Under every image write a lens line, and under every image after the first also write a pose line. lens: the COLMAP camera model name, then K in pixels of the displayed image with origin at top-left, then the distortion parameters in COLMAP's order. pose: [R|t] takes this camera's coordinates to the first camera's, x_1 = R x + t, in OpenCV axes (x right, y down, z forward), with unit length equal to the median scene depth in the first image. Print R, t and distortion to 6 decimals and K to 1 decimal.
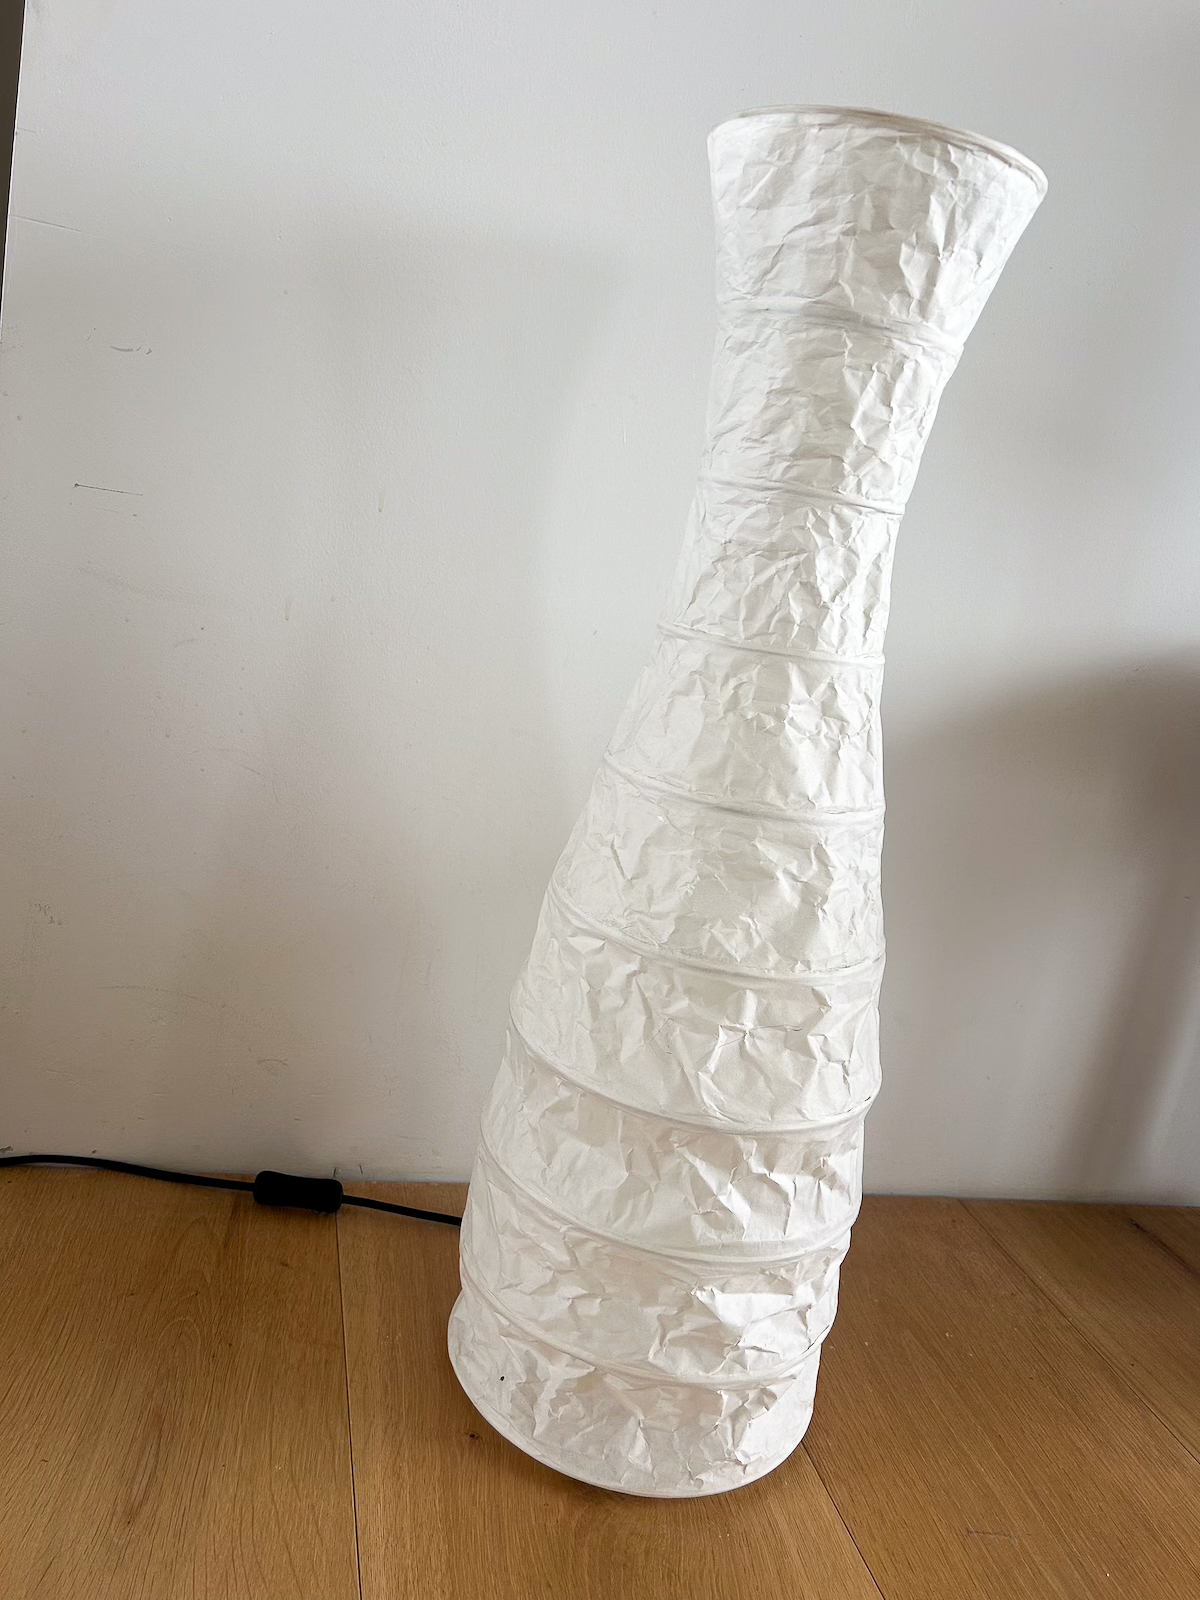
lens RADIAL K [[1187.9, 0, 601.4], [0, 1187.9, 697.7], [0, 0, 1]] dist [0.034584, -0.122635]
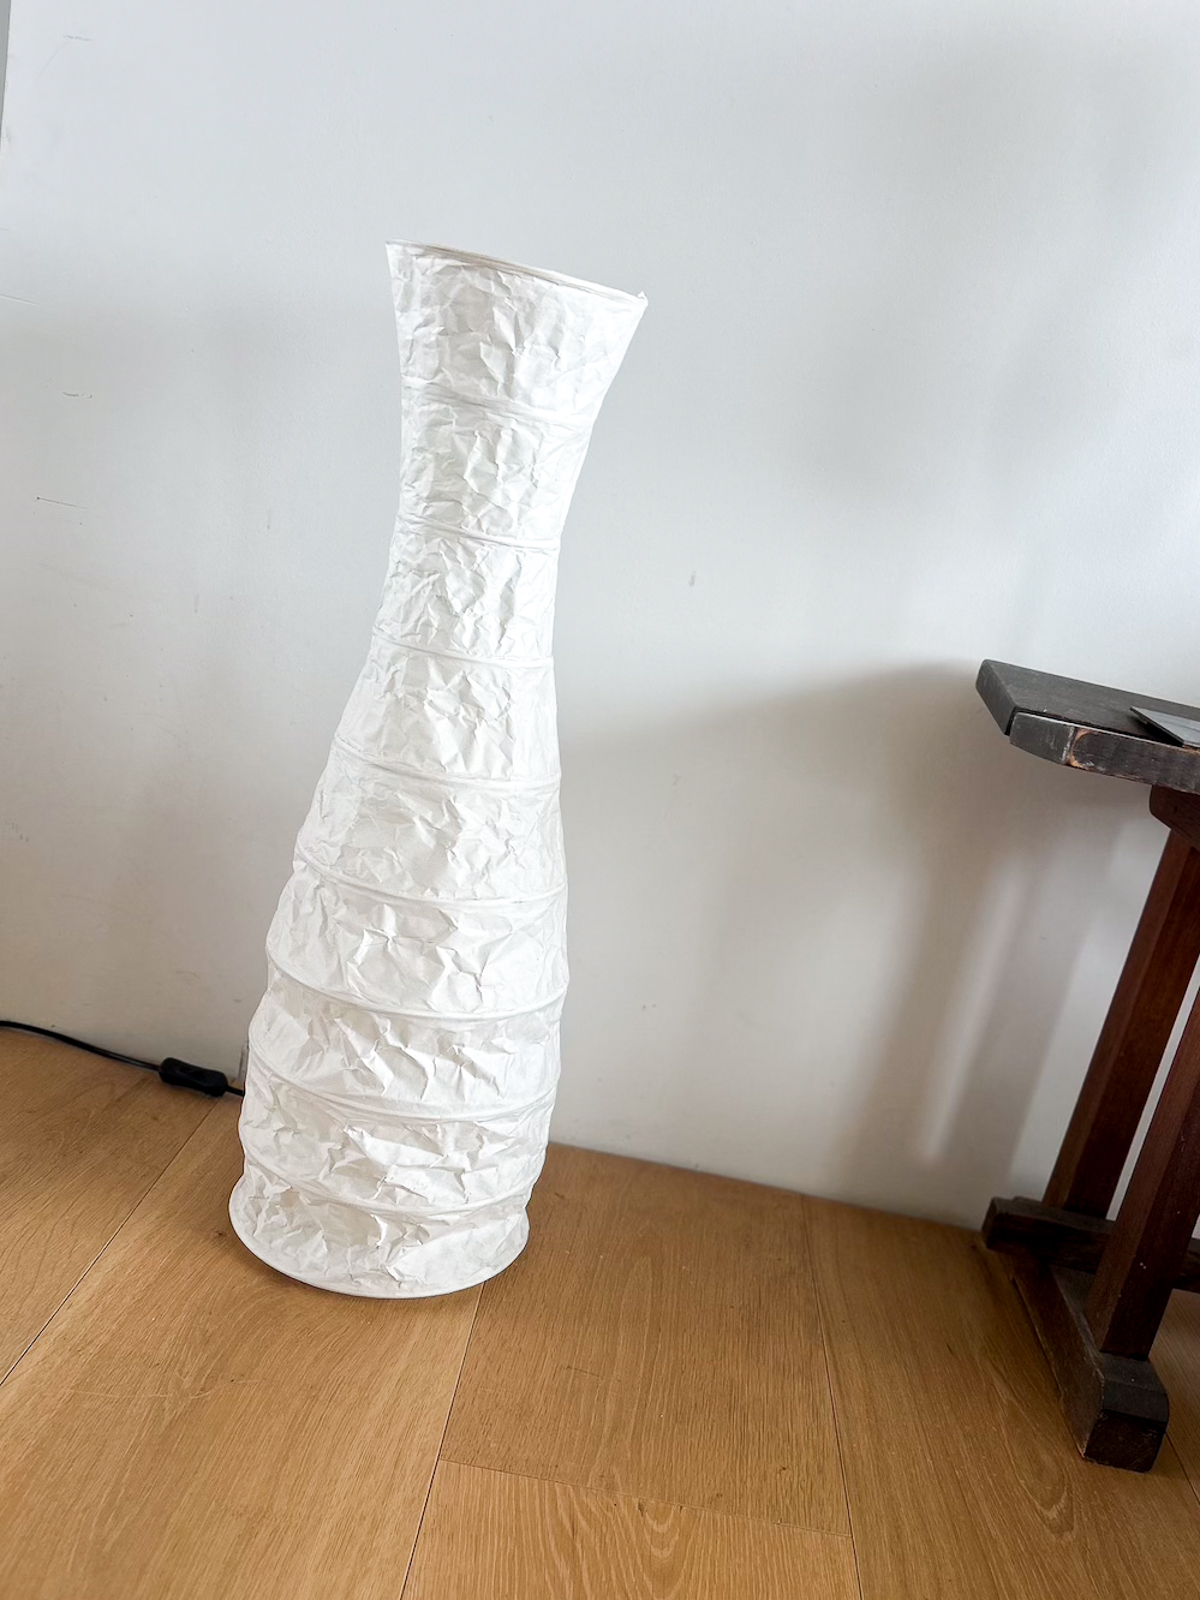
lens RADIAL K [[1220.8, 0, 501.6], [0, 1220.8, 795.0], [0, 0, 1]] dist [-0.050249, -0.001239]
pose [[0.977841, 0.088654, -0.189653, 0.500453], [-0.079028, 0.995198, 0.057745, 0.036941], [0.193861, -0.041477, 0.980152, -0.300170]]
